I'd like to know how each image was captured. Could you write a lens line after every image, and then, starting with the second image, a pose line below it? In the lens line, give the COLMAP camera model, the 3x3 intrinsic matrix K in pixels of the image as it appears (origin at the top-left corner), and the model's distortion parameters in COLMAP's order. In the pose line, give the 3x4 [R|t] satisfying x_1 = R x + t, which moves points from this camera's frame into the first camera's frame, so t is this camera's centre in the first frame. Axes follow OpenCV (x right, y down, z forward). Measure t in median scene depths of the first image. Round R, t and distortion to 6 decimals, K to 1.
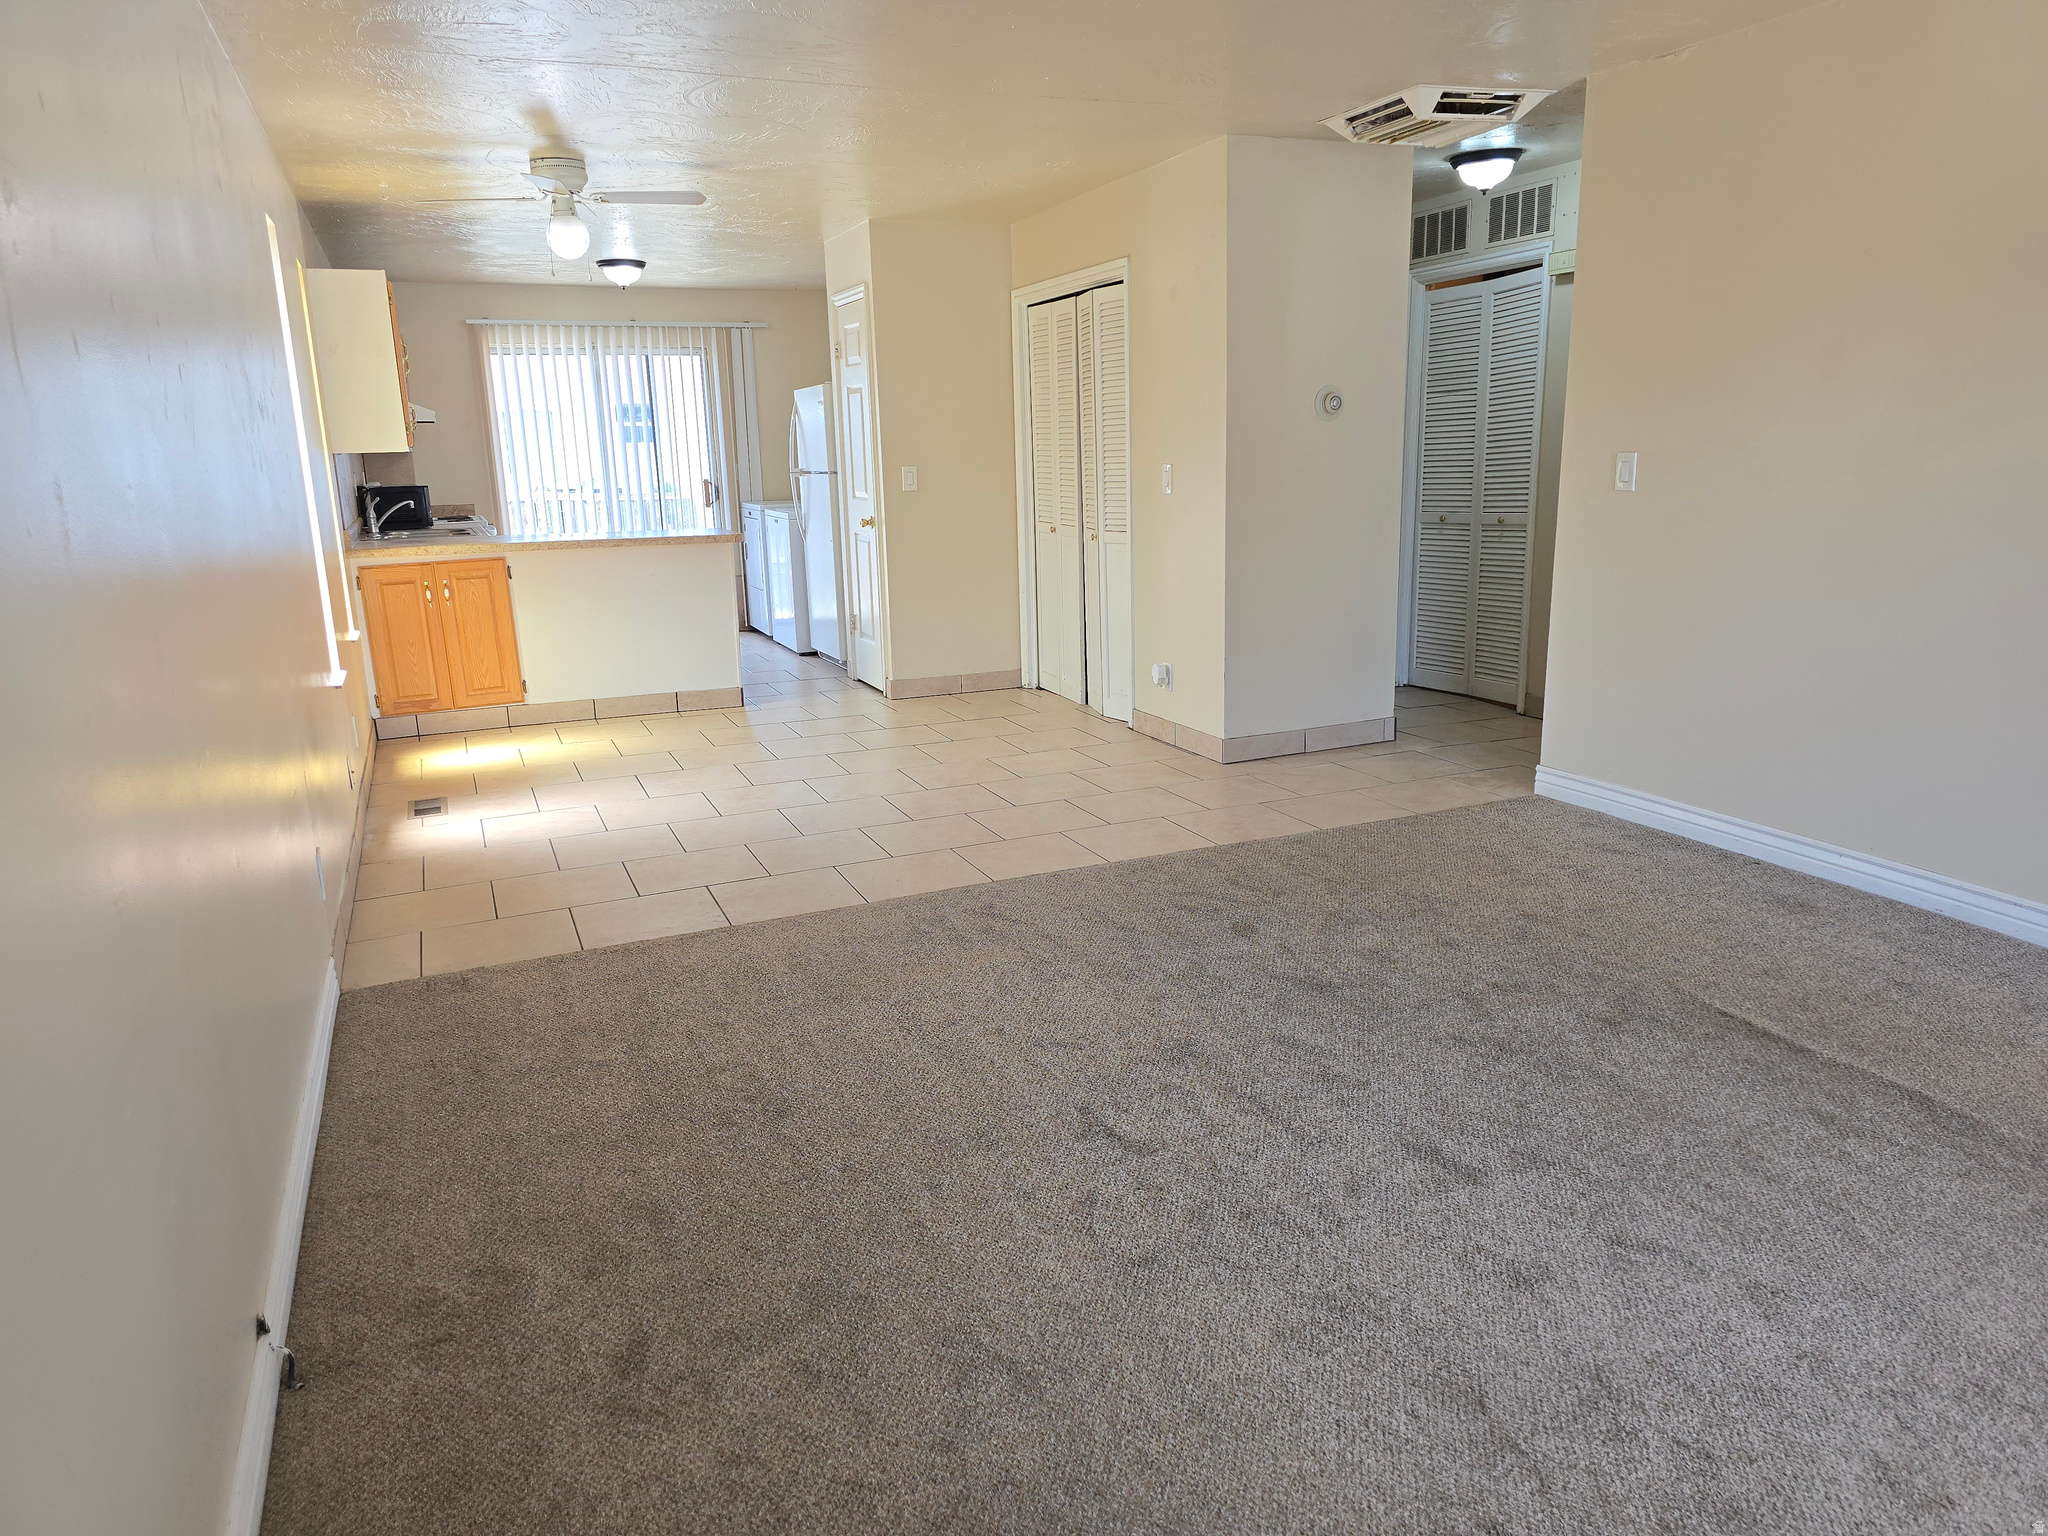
lens RADIAL K [[1375.1, 0, 1018.0], [0, 1375.1, 769.0], [0, 0, 1]] dist [0.049013, -0.042870]
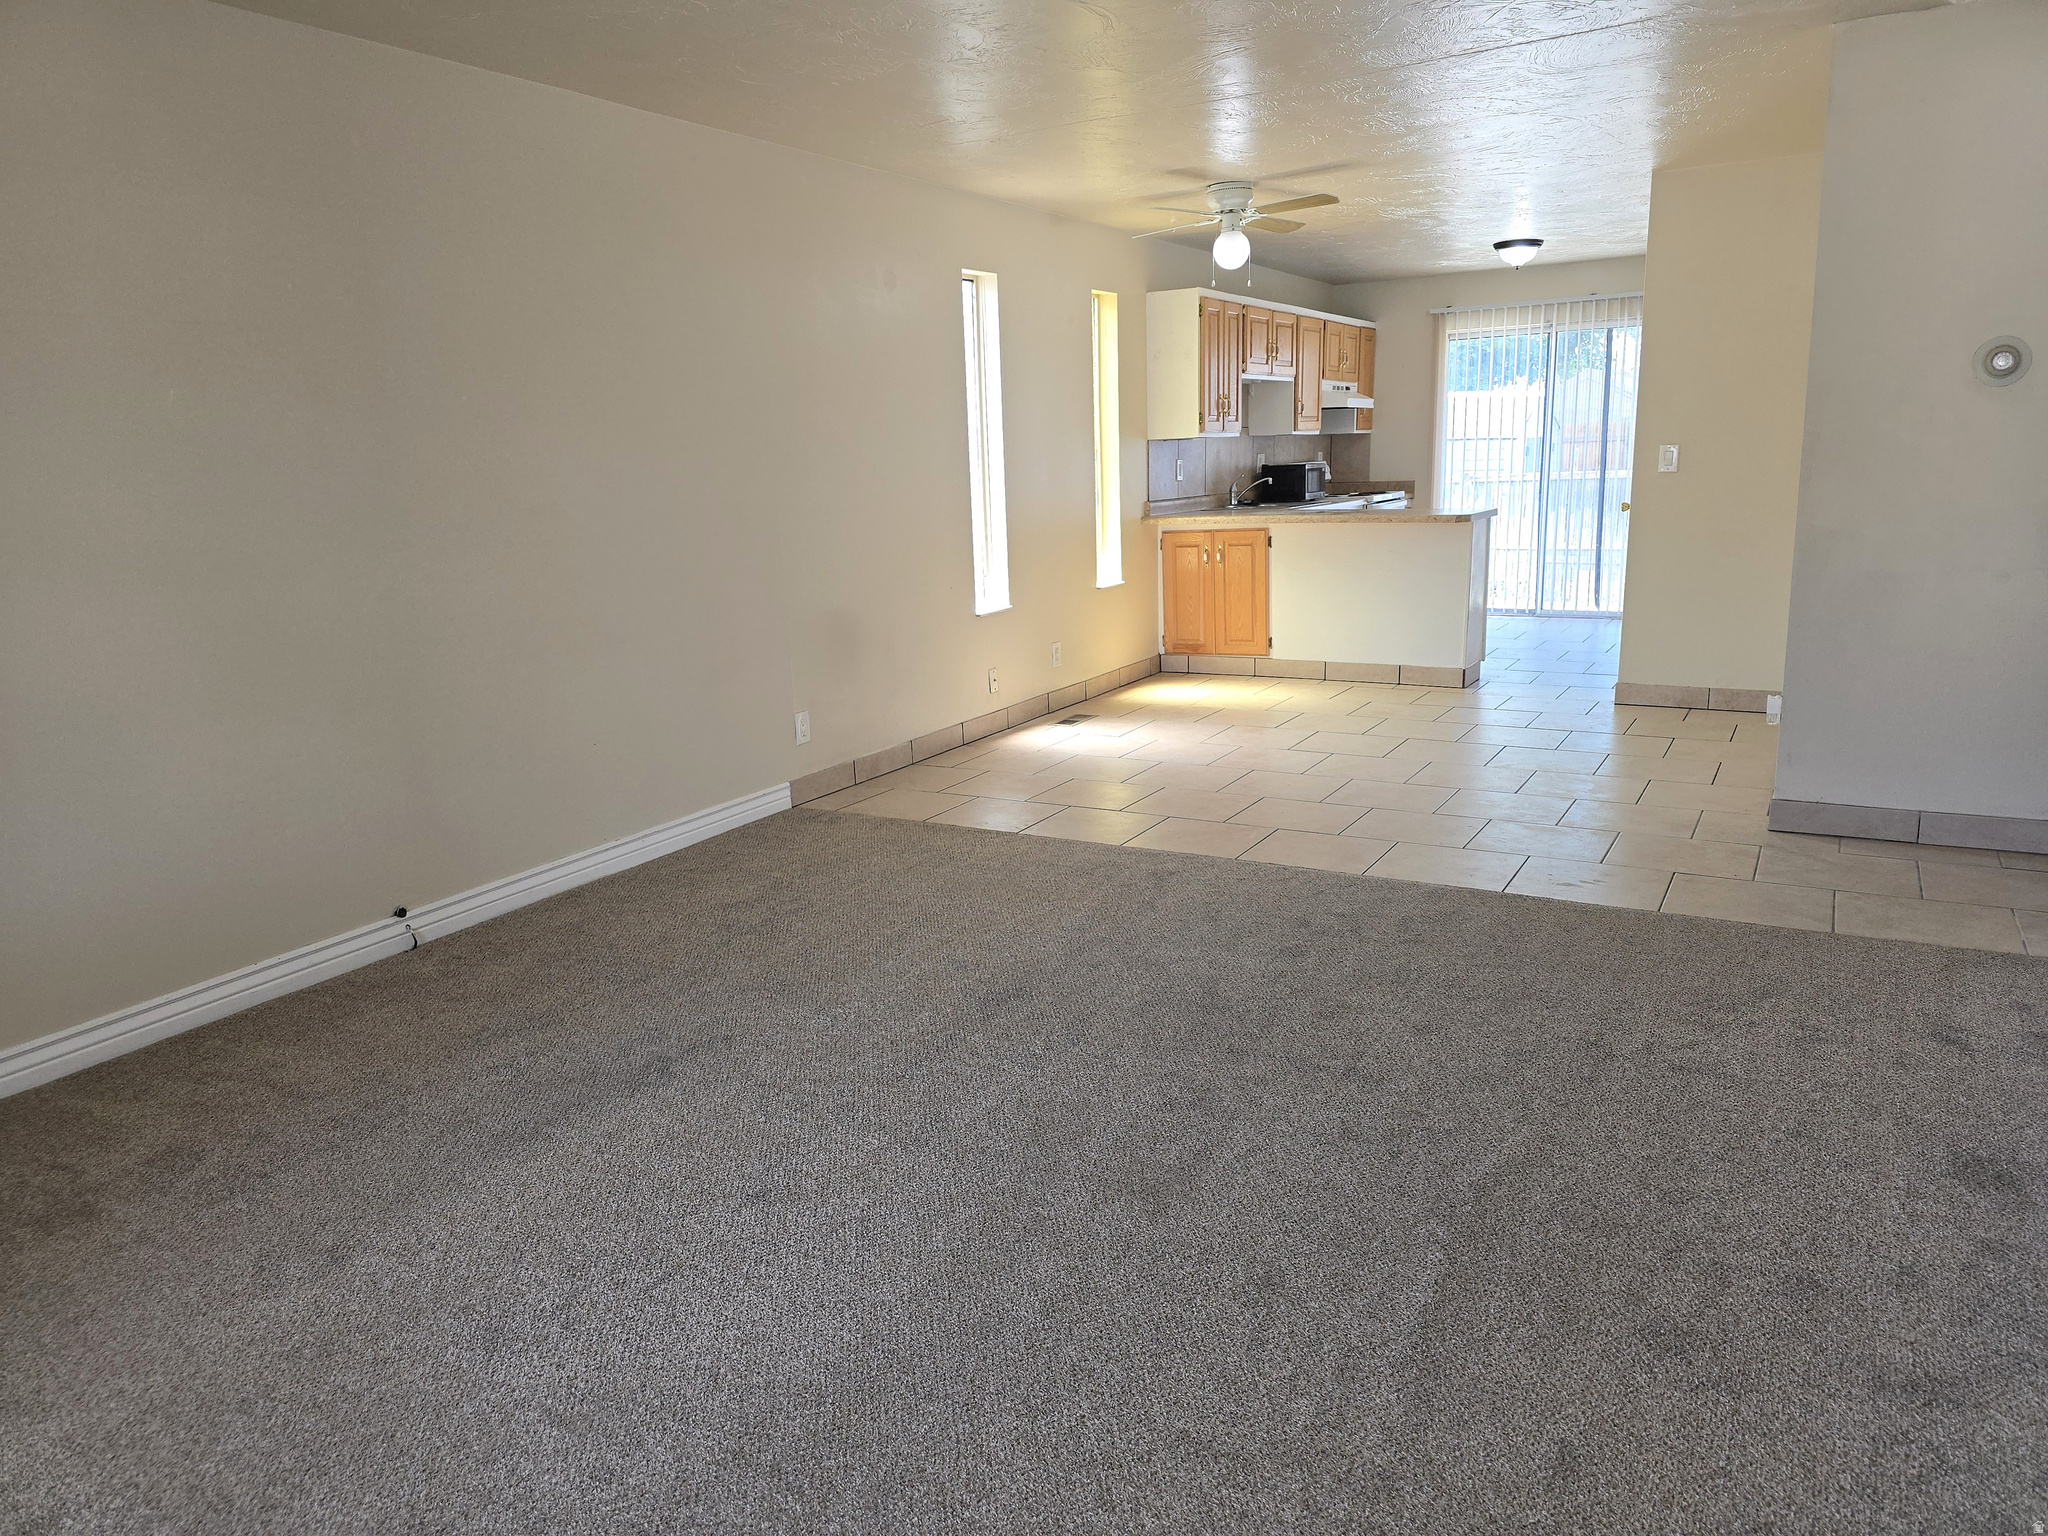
lens RADIAL K [[1375.1, 0, 1029.8], [0, 1375.1, 764.8], [0, 0, 1]] dist [0.049013, -0.042870]
pose [[0.598201, 0.181381, -0.780549, 0.428242], [-0.167997, 0.980788, 0.099162, -0.040163], [0.783538, 0.071811, 0.617180, 0.150183]]
